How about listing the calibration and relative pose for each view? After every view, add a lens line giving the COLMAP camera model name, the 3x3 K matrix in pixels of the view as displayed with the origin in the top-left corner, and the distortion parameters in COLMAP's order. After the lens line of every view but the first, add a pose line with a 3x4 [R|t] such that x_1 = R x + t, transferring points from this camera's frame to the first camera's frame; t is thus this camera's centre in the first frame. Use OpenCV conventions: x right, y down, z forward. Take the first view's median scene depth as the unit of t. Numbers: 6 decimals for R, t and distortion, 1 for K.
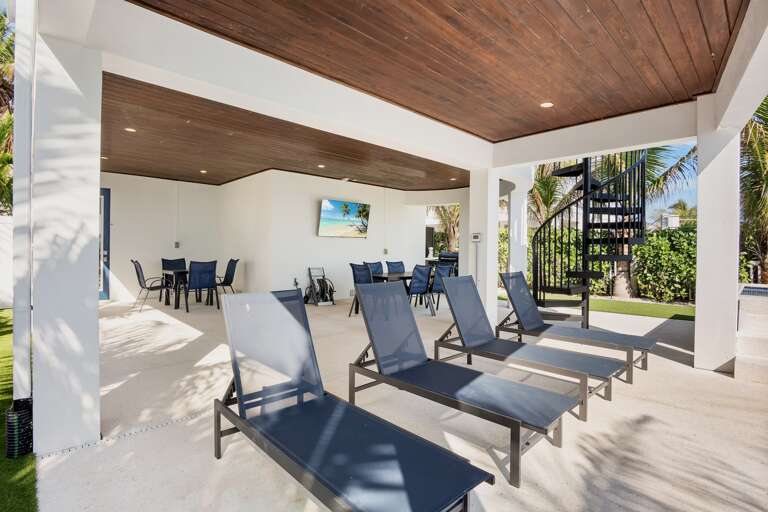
lens RADIAL K [[377.0, 0, 386.3], [0, 377.0, 251.8], [0, 0, 1]] dist [-0.026643, -0.000586]
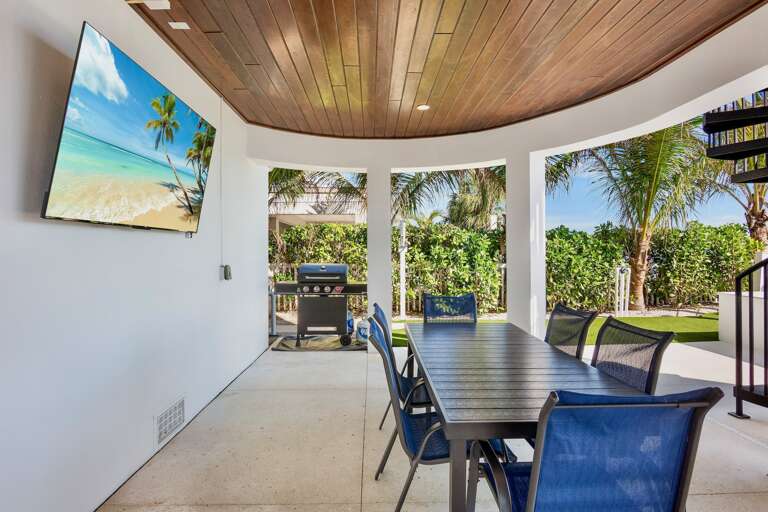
lens RADIAL K [[377.0, 0, 383.3], [0, 377.0, 255.0], [0, 0, 1]] dist [-0.026643, -0.000586]
pose [[0.672944, -0.016802, 0.739503, -0.376017], [0.014302, 0.999851, 0.009702, -0.035745], [-0.739555, 0.004047, 0.673083, 1.331002]]
